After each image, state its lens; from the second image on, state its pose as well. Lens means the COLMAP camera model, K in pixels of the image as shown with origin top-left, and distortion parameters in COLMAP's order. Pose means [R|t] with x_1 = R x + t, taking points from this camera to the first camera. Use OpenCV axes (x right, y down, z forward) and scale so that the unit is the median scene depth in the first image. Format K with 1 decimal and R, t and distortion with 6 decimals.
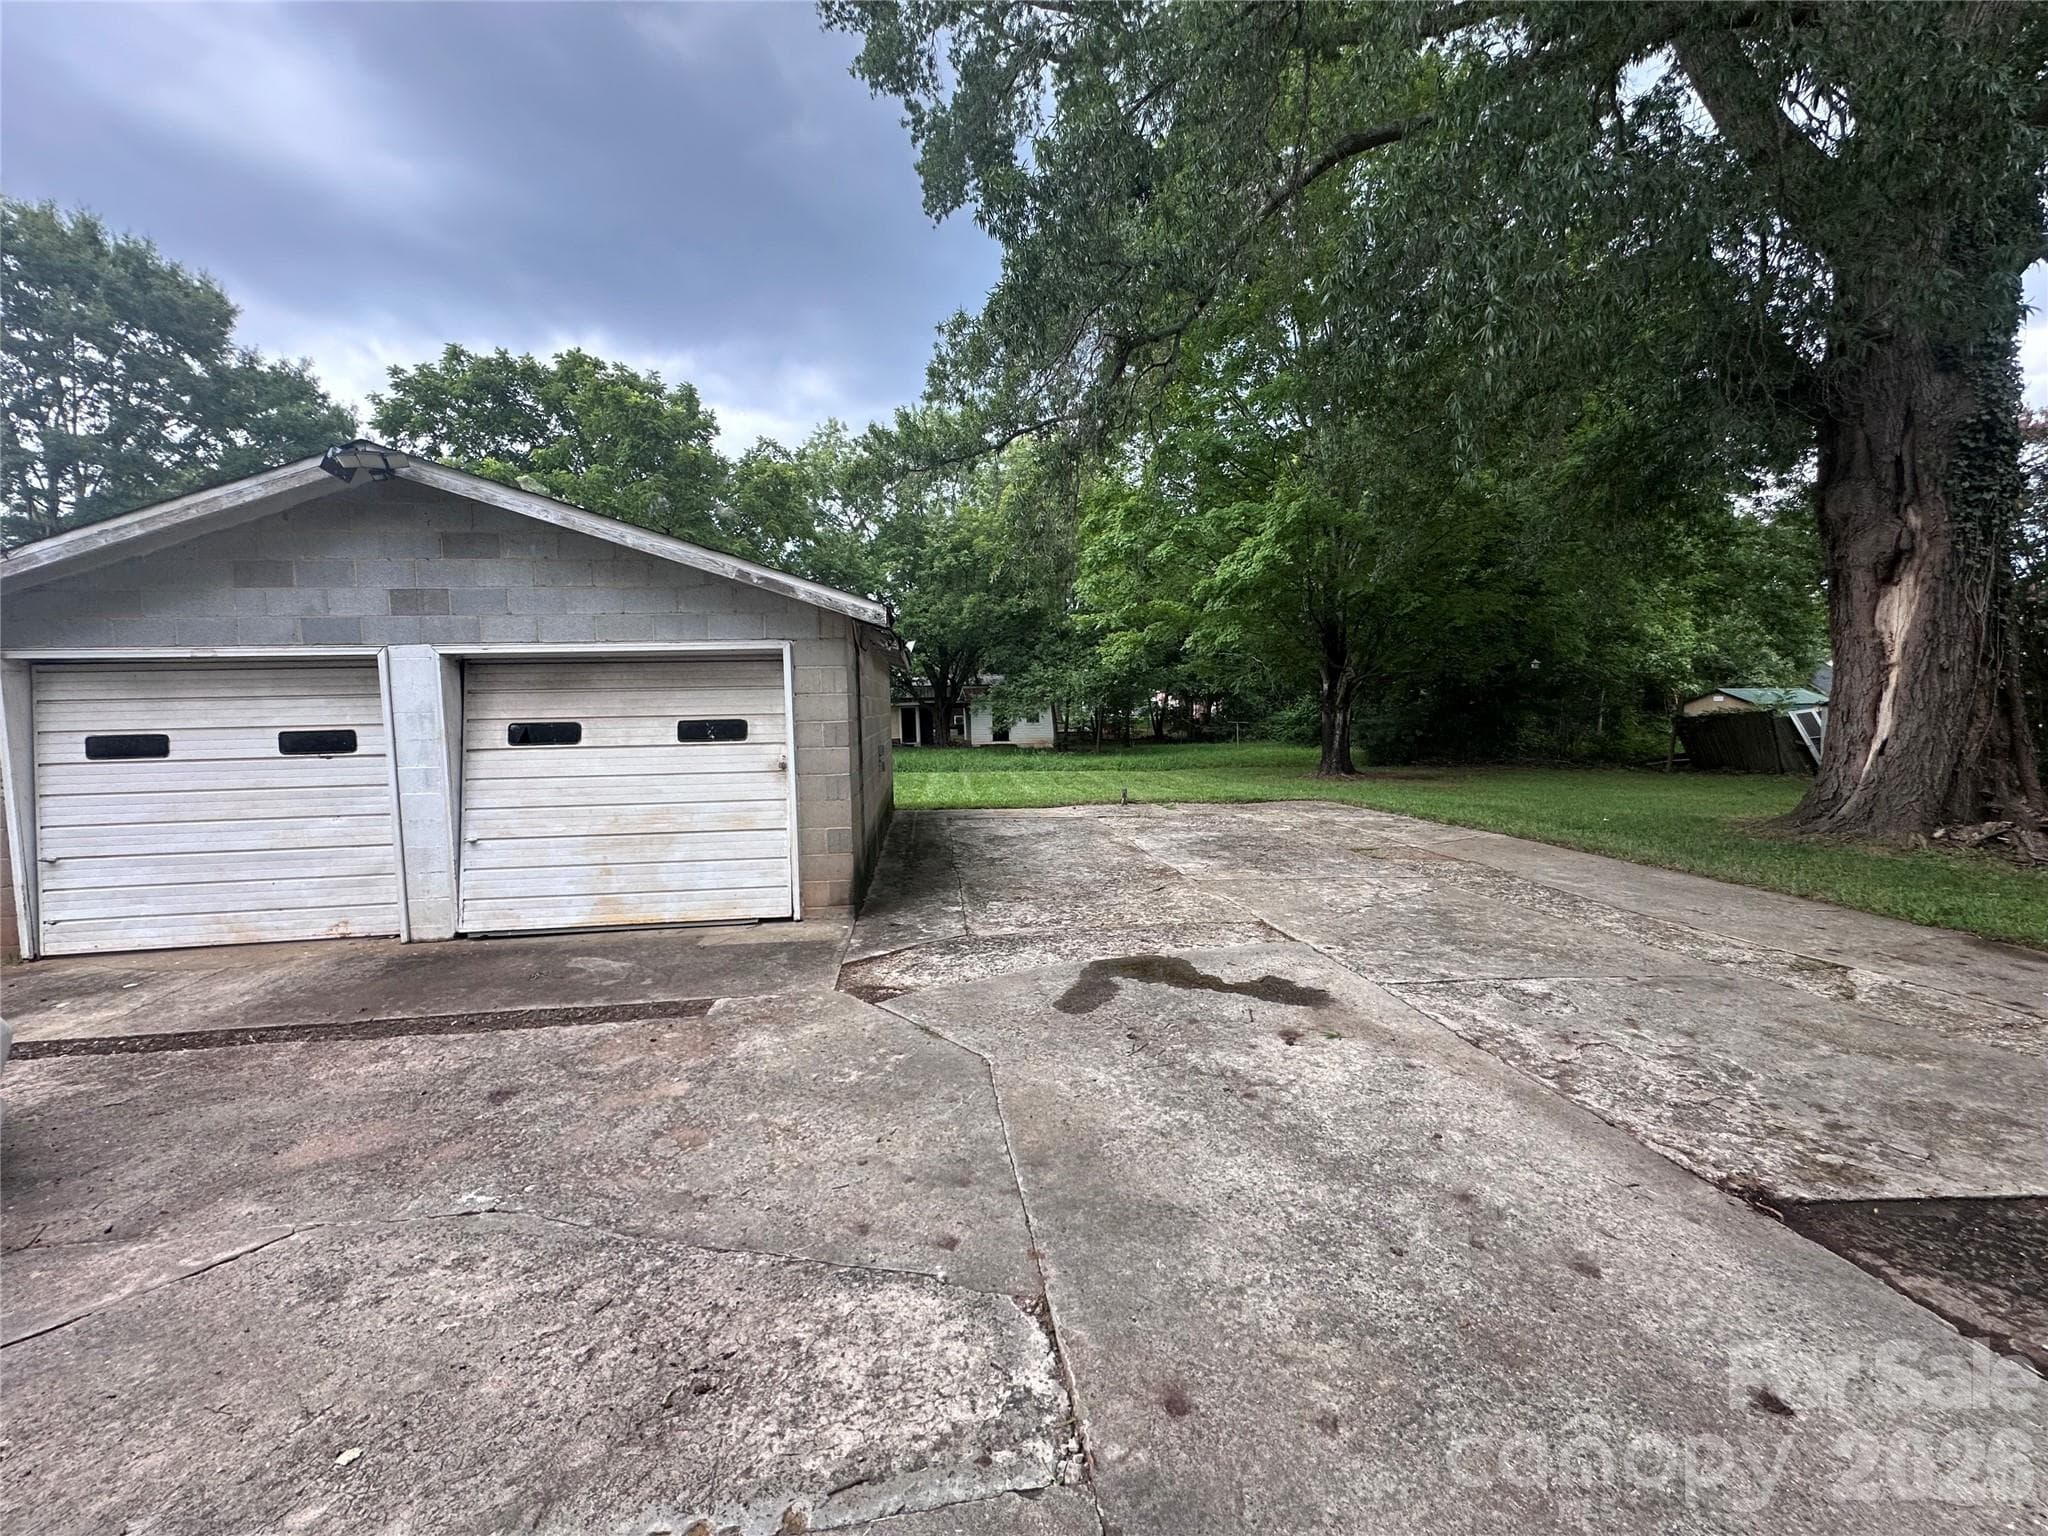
lens RADIAL K [[823.4, 0, 1027.0], [0, 823.4, 767.2], [0, 0, 1]] dist [-0.003749, 0.000832]
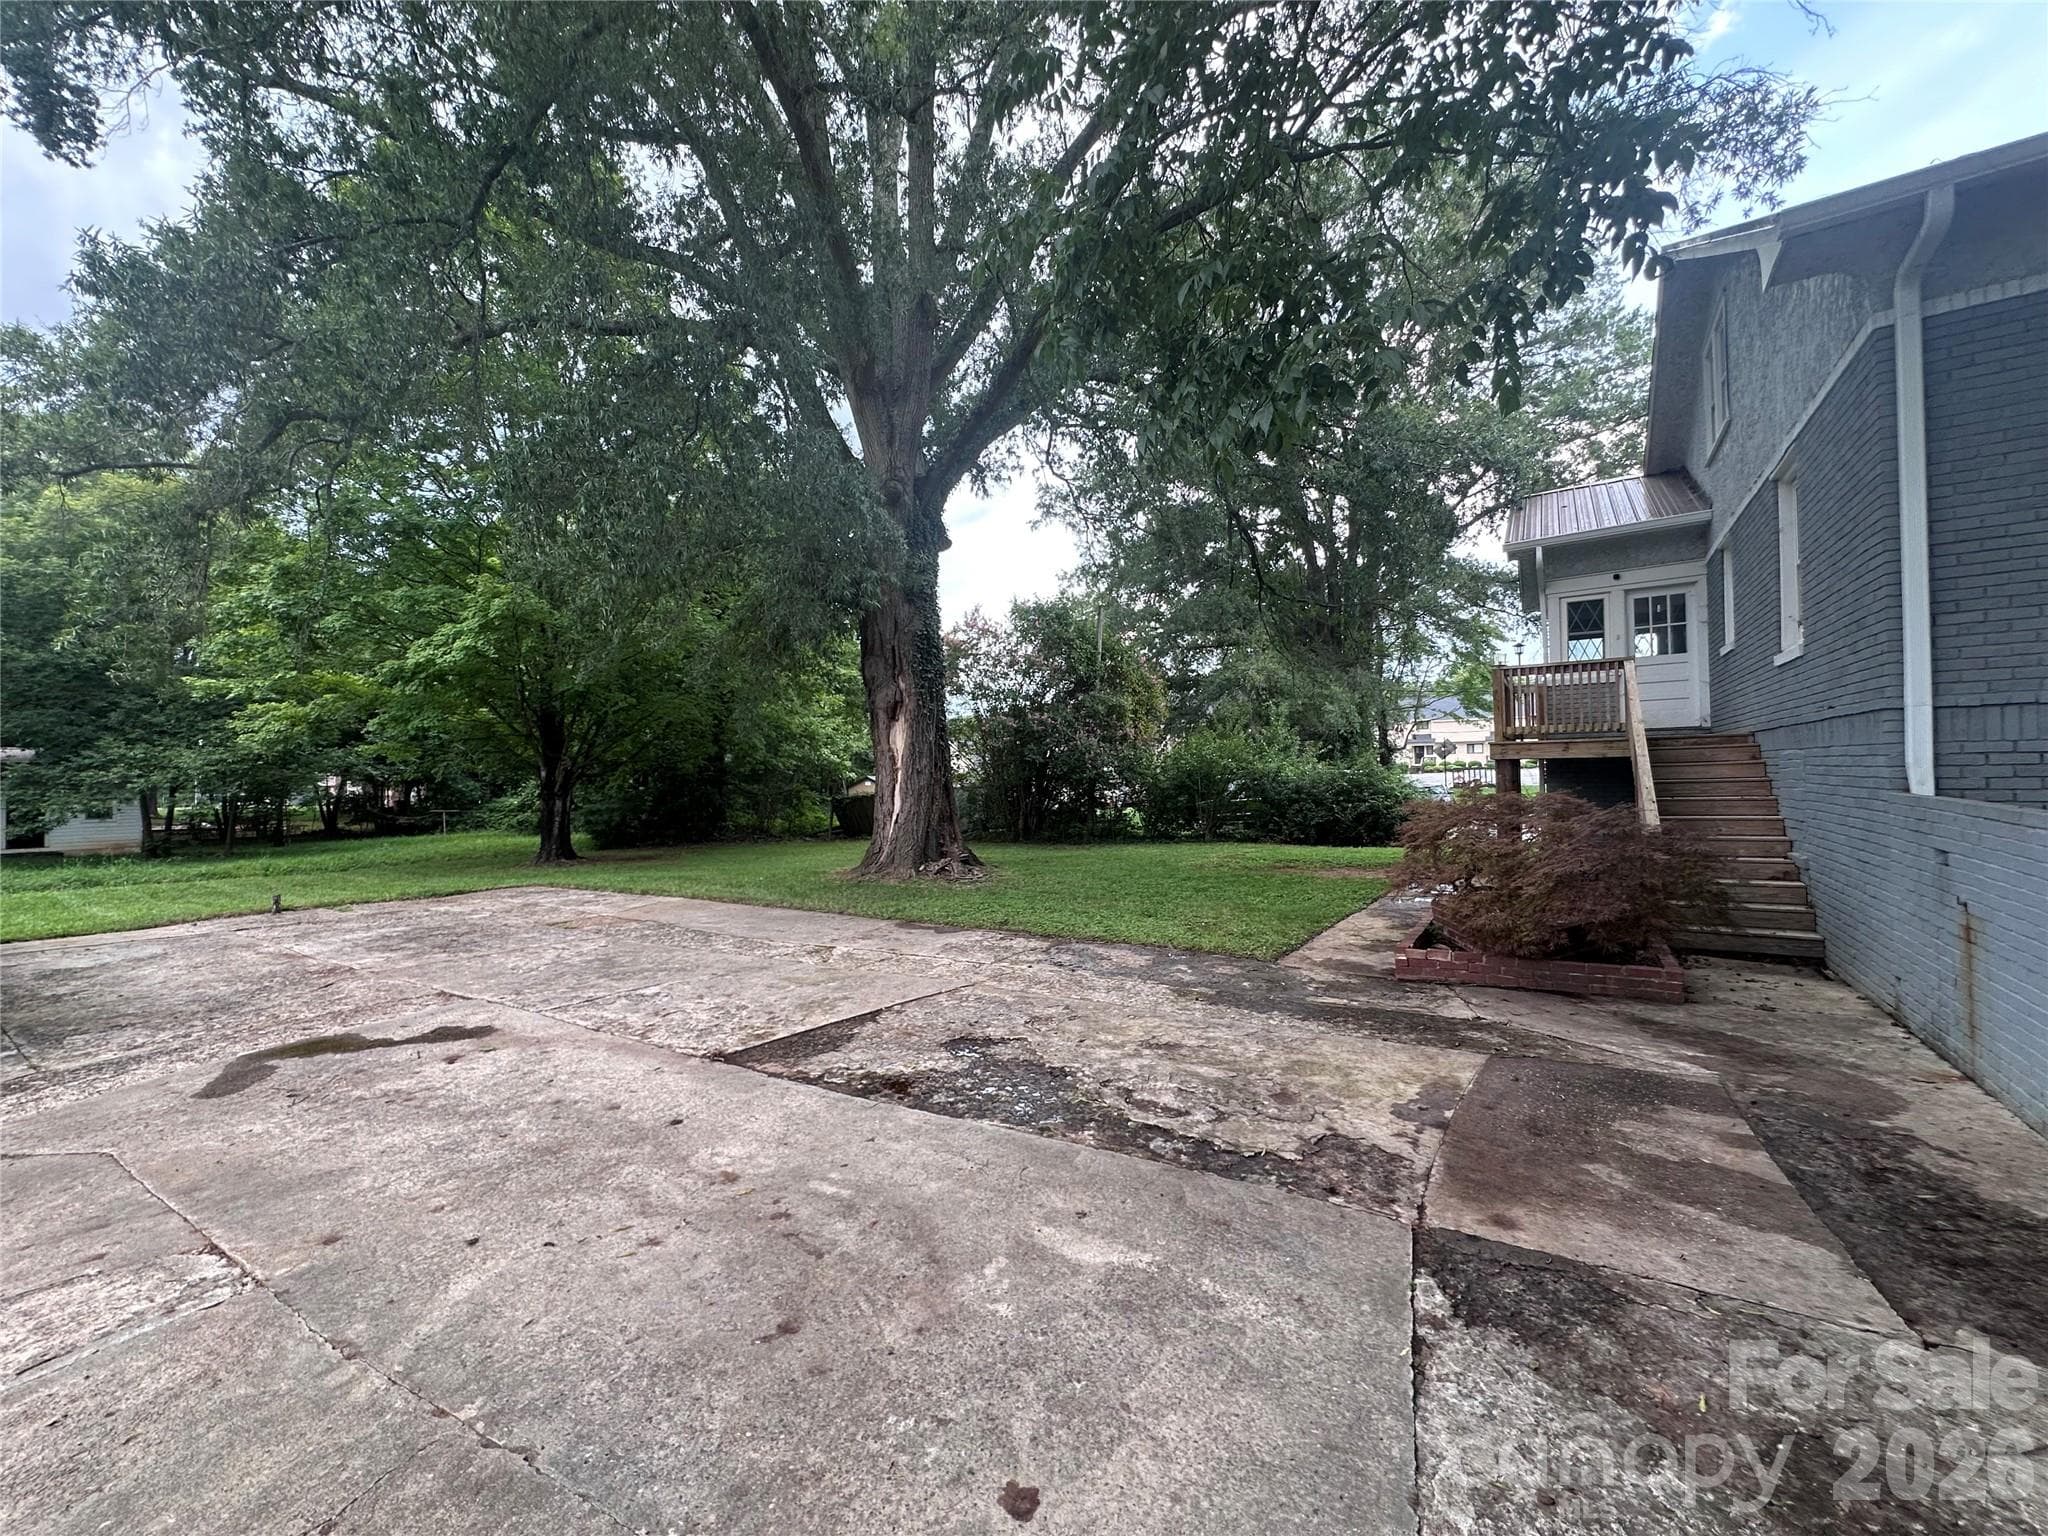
lens RADIAL K [[823.4, 0, 1025.2], [0, 823.4, 762.8], [0, 0, 1]] dist [-0.003749, 0.000832]
pose [[0.653346, 0.017081, 0.756866, -0.038630], [0.063172, 0.995029, -0.076987, 0.007945], [-0.754419, 0.098112, 0.649019, -0.273726]]
